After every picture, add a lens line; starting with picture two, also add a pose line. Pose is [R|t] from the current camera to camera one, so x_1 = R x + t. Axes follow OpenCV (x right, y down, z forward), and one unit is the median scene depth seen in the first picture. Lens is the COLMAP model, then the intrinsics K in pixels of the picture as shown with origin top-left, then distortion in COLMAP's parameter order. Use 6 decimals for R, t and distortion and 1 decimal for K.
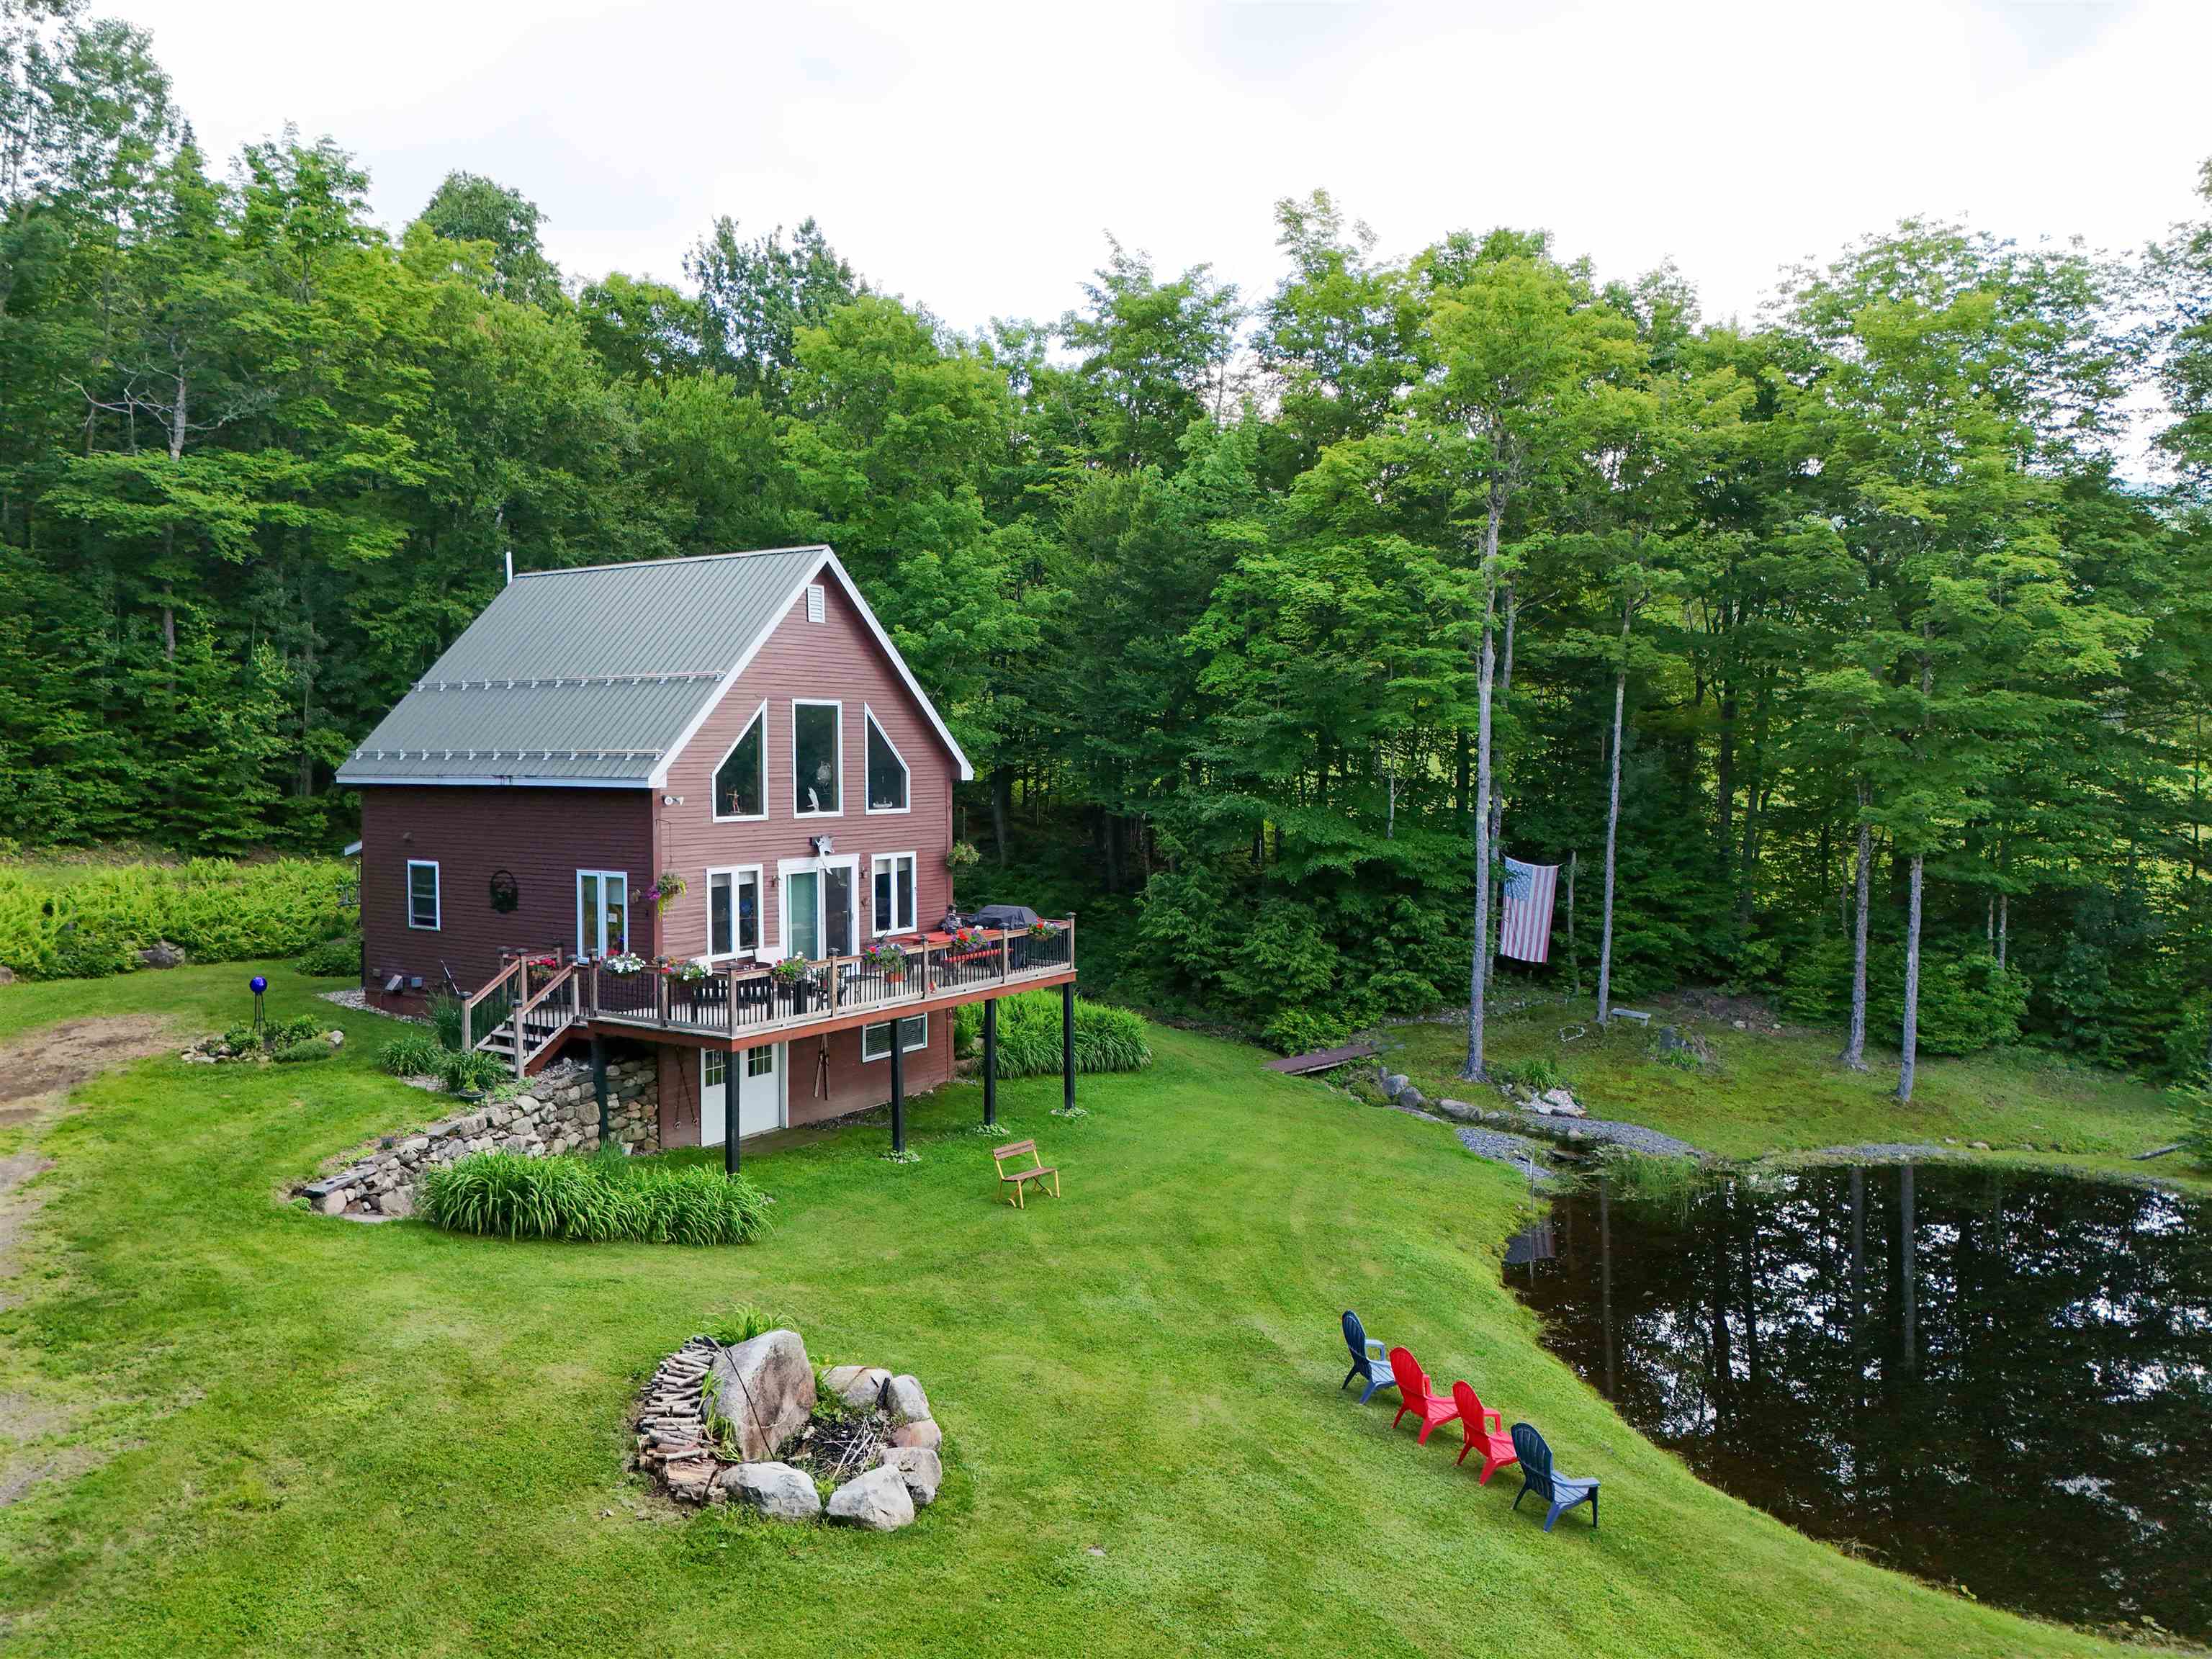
lens RADIAL K [[1607.0, 0, 1106.0], [0, 1607.0, 829.5], [0, 0, 1]] dist [0.080453, -0.079901]
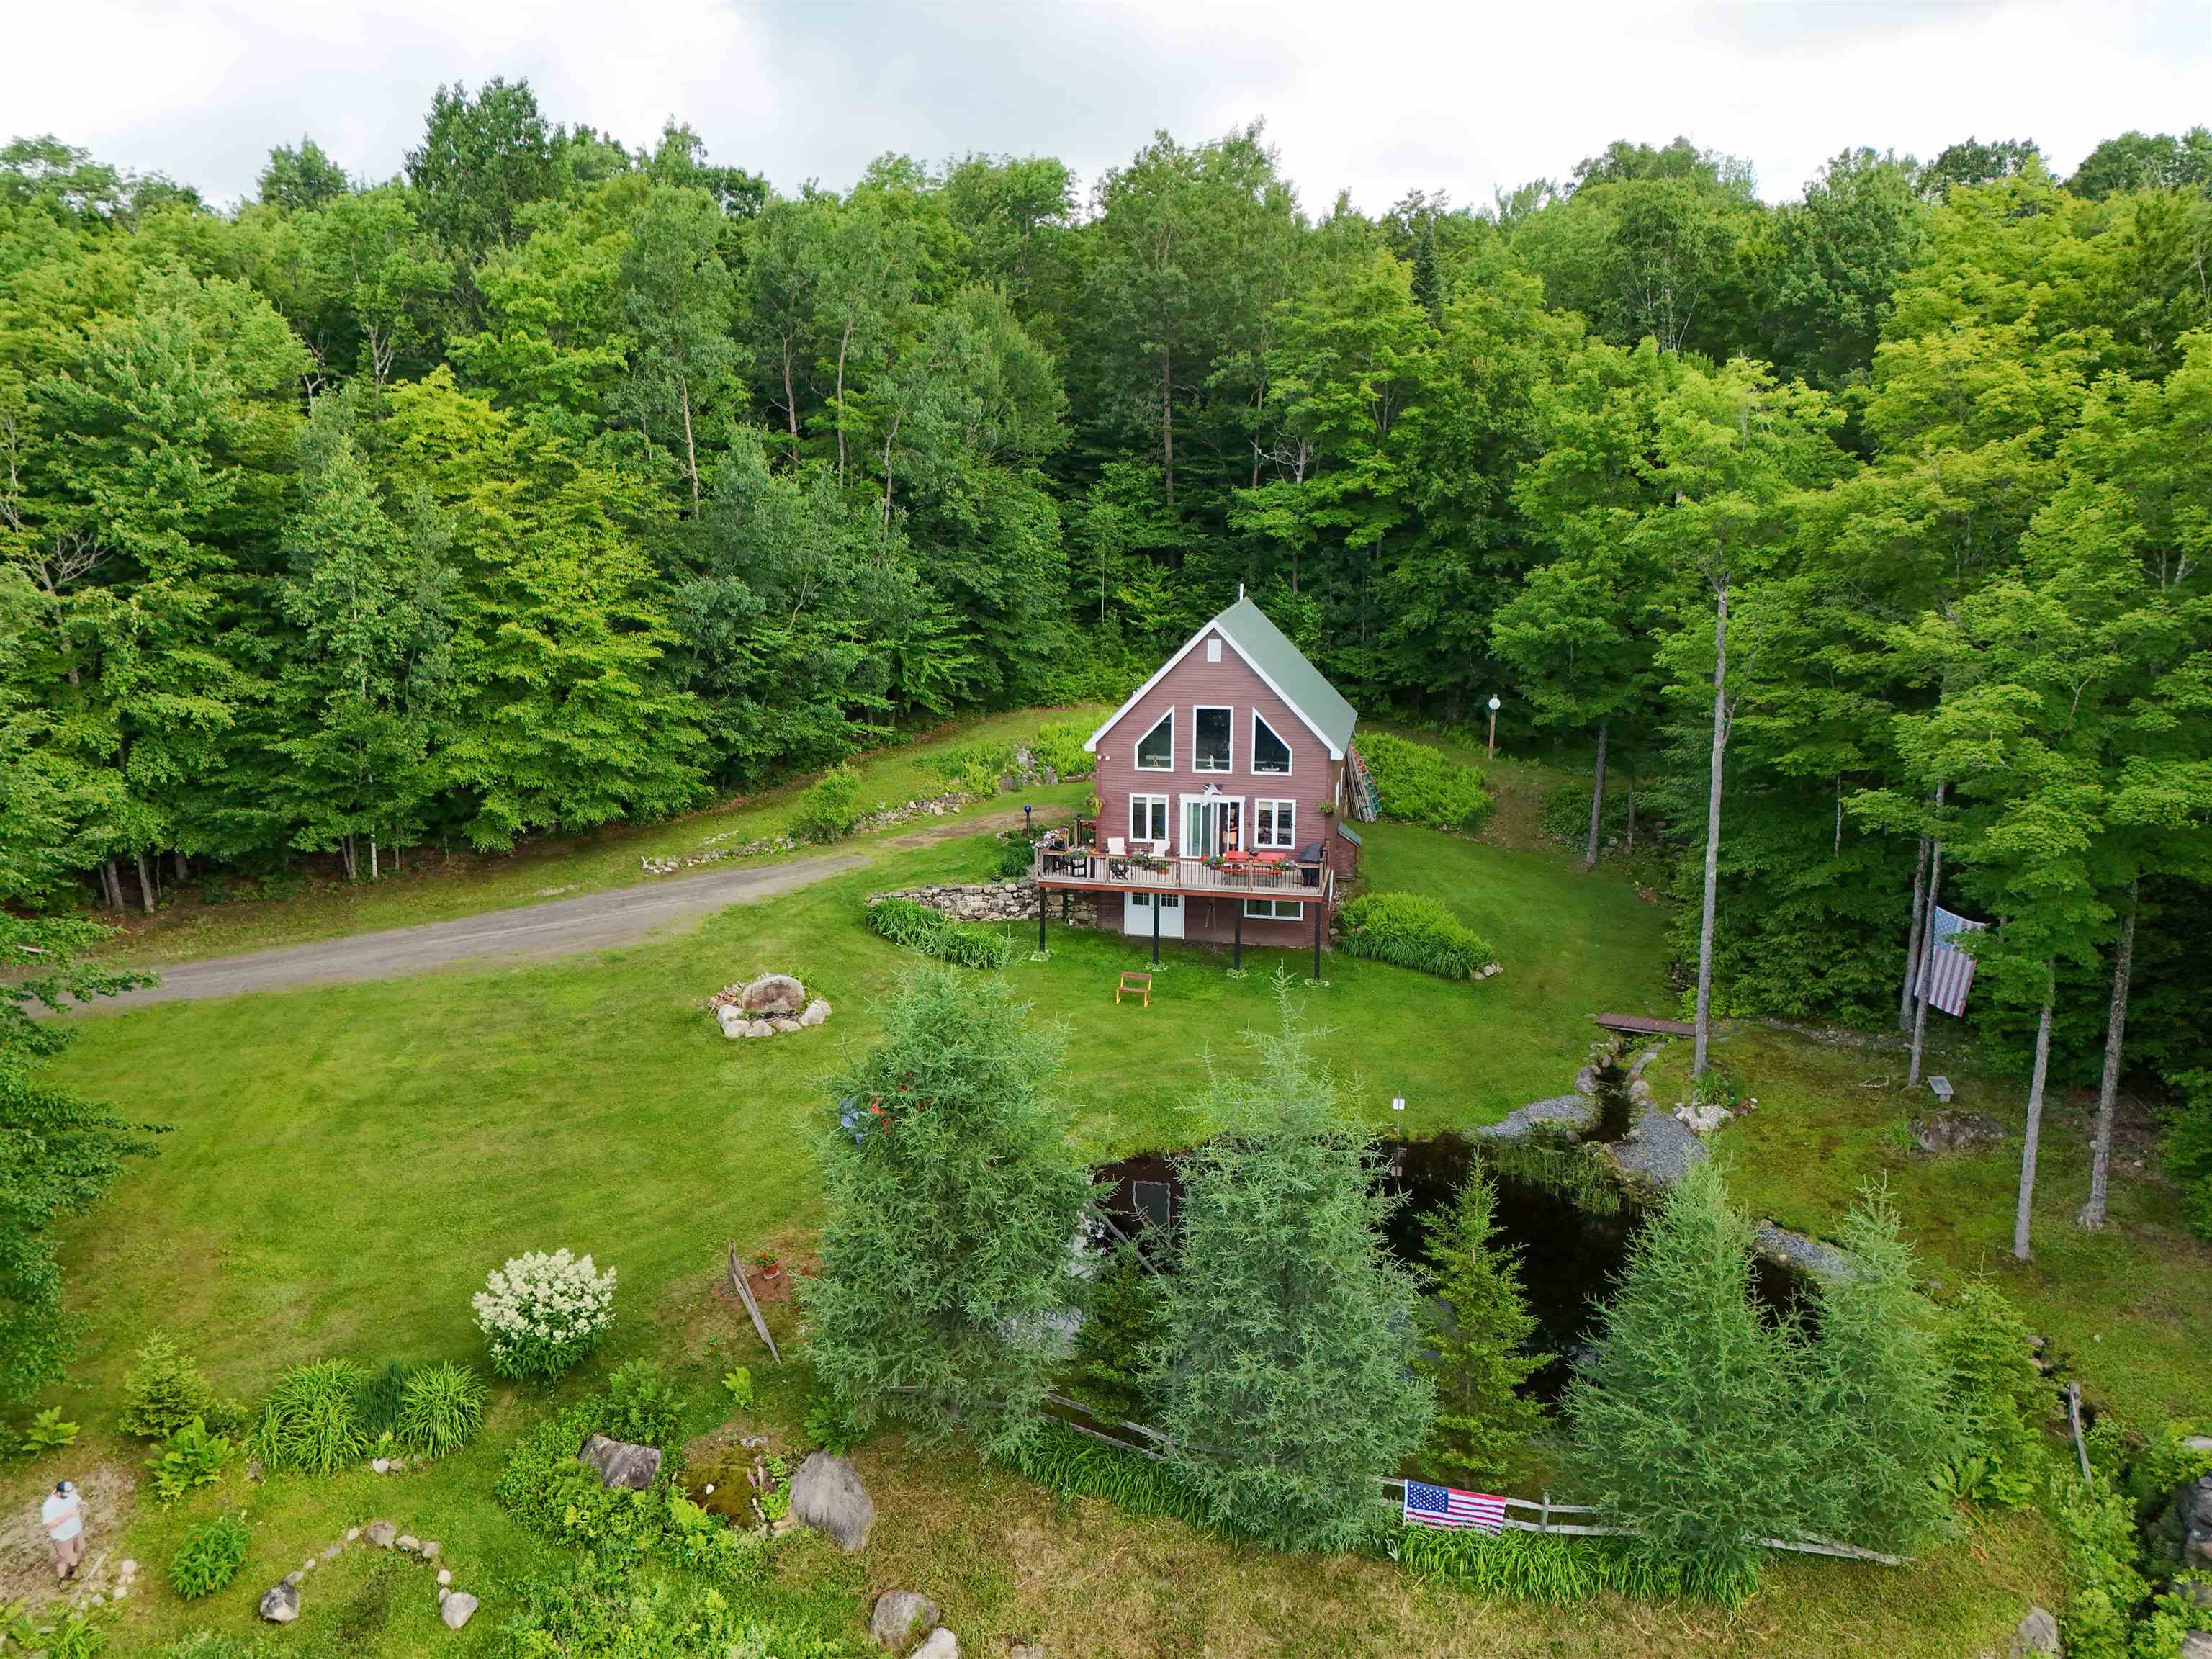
lens RADIAL K [[1607.0, 0, 1106.0], [0, 1607.0, 829.5], [0, 0, 1]] dist [0.080453, -0.079901]
pose [[0.386396, 0.204694, -0.899332, 1.319332], [-0.046678, 0.978153, 0.202579, -0.287440], [0.921151, -0.036296, 0.387509, 0.219093]]
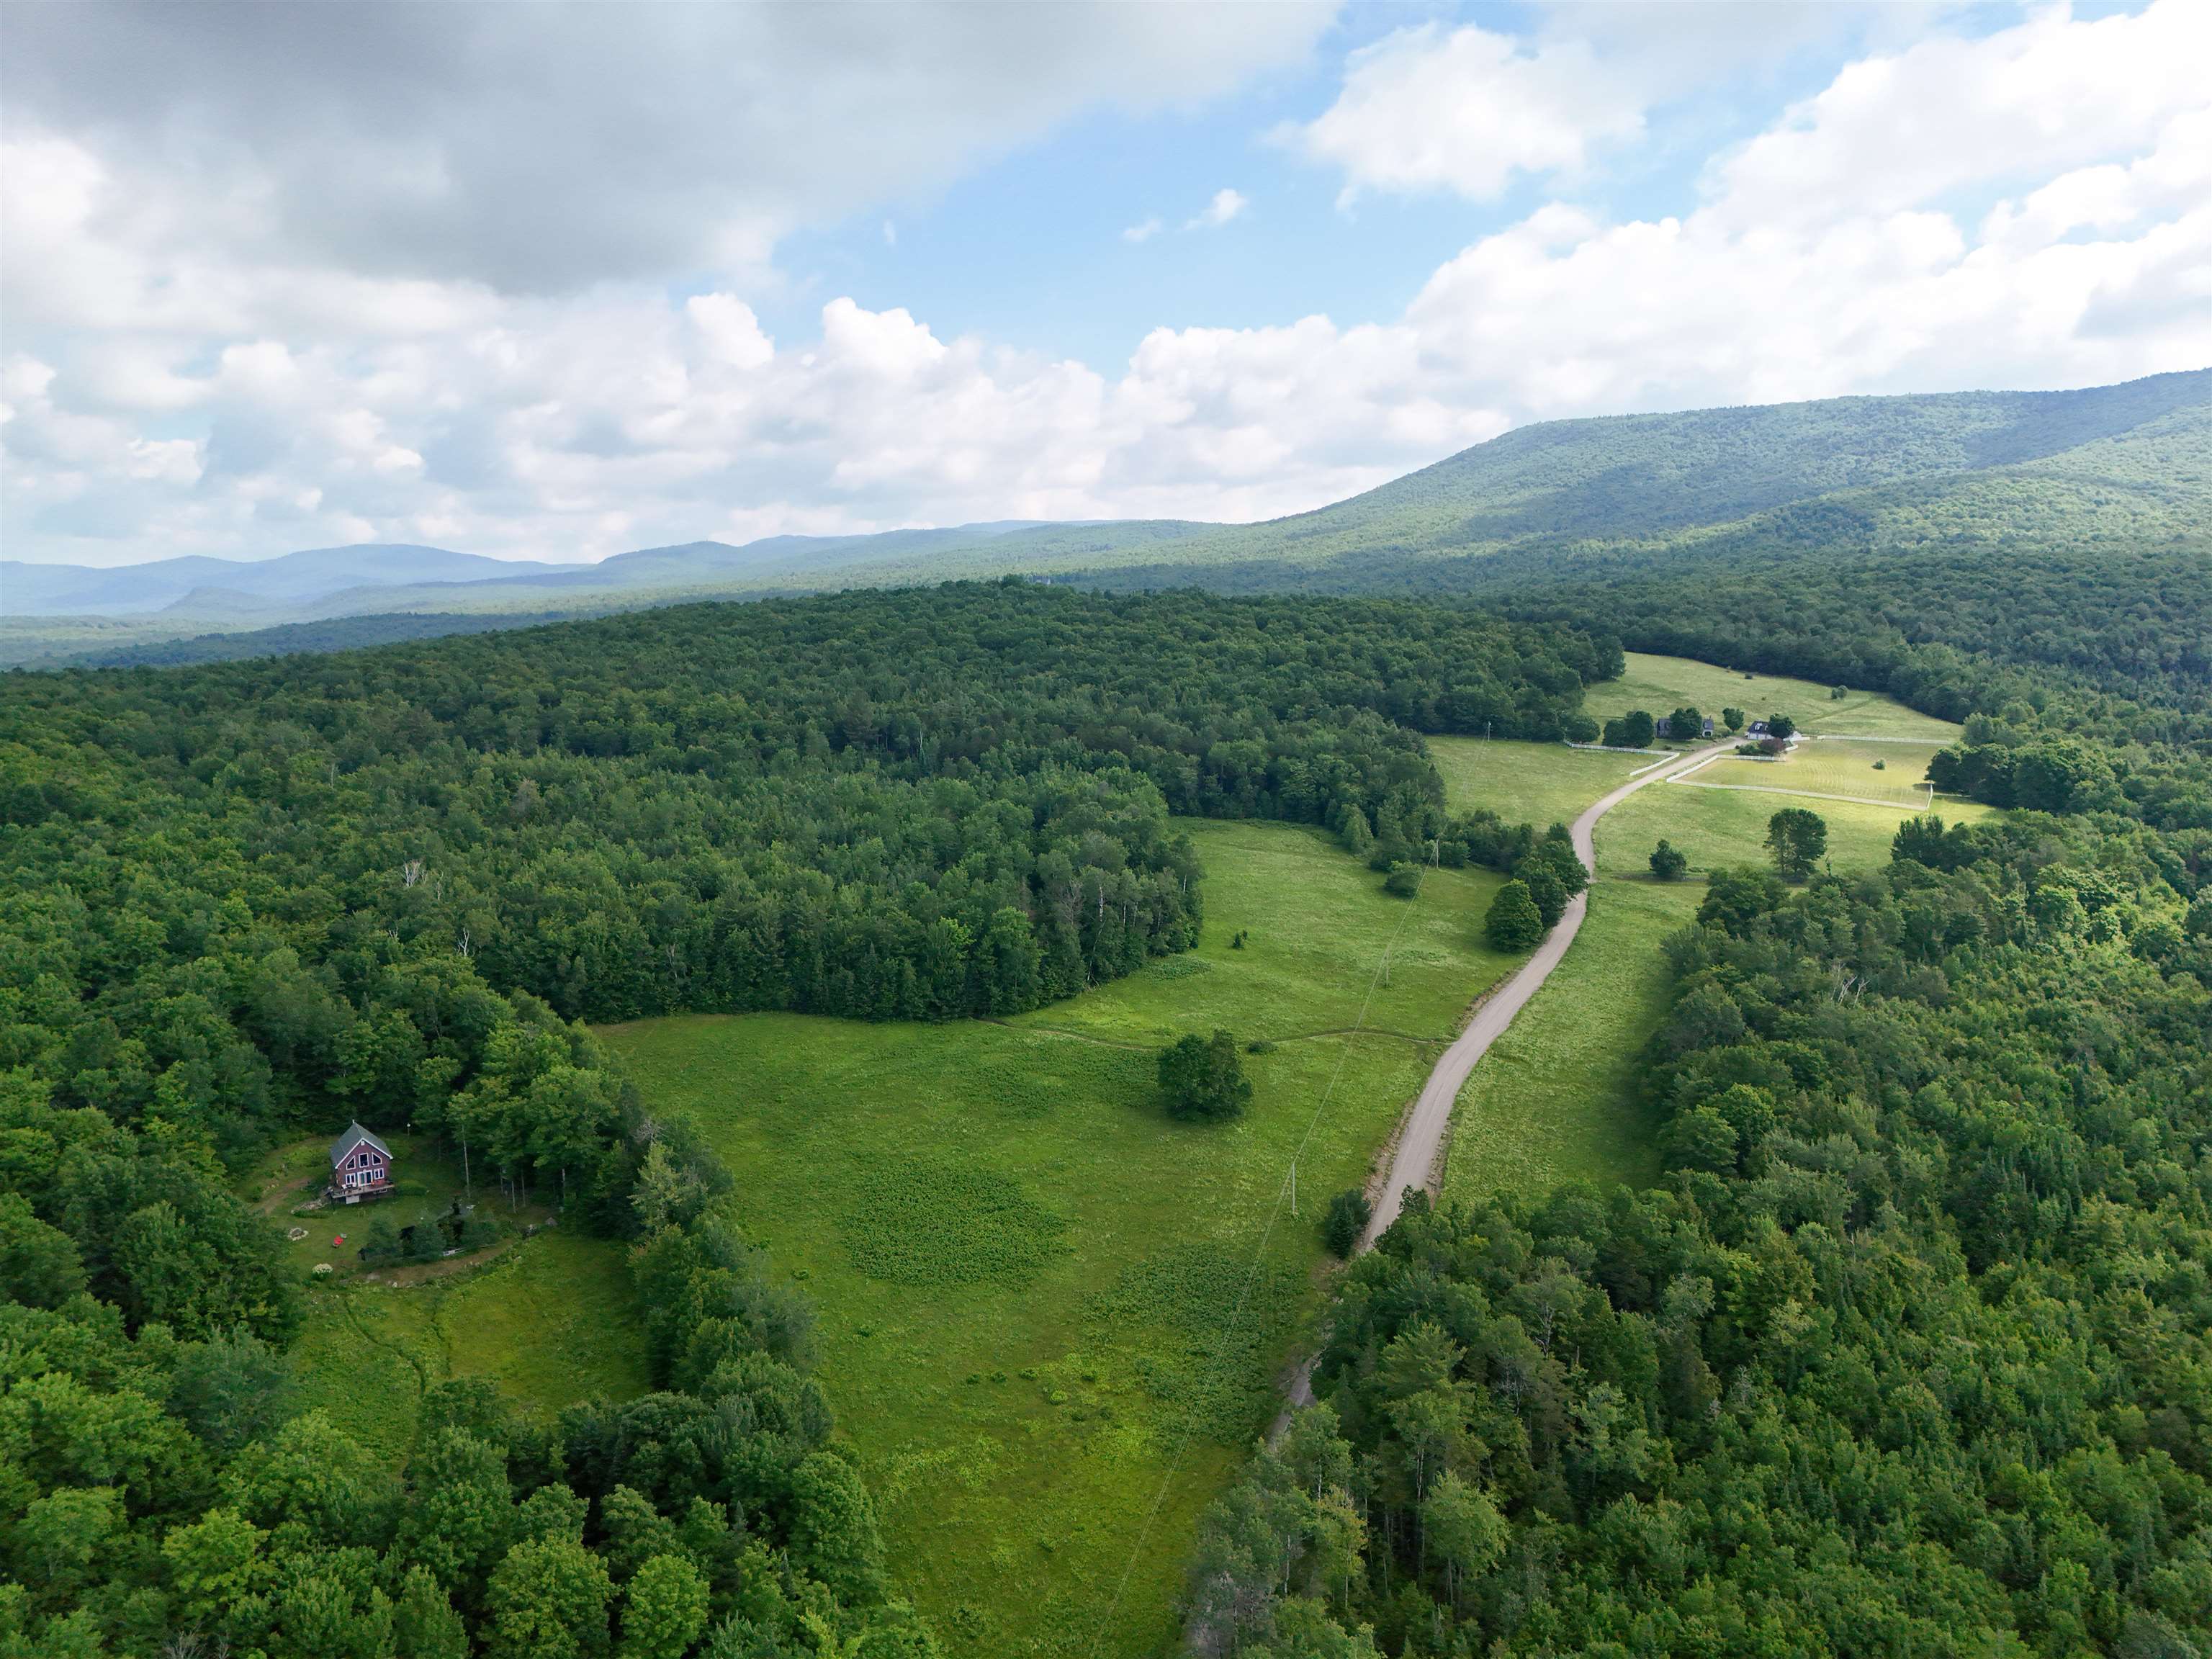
lens RADIAL K [[1607.0, 0, 1106.0], [0, 1607.0, 829.5], [0, 0, 1]] dist [0.080453, -0.079901]
pose [[0.912123, 0.058810, -0.405677, 6.763577], [-0.022225, 0.995294, 0.094315, -2.672540], [0.409315, -0.077010, 0.909138, -5.081373]]
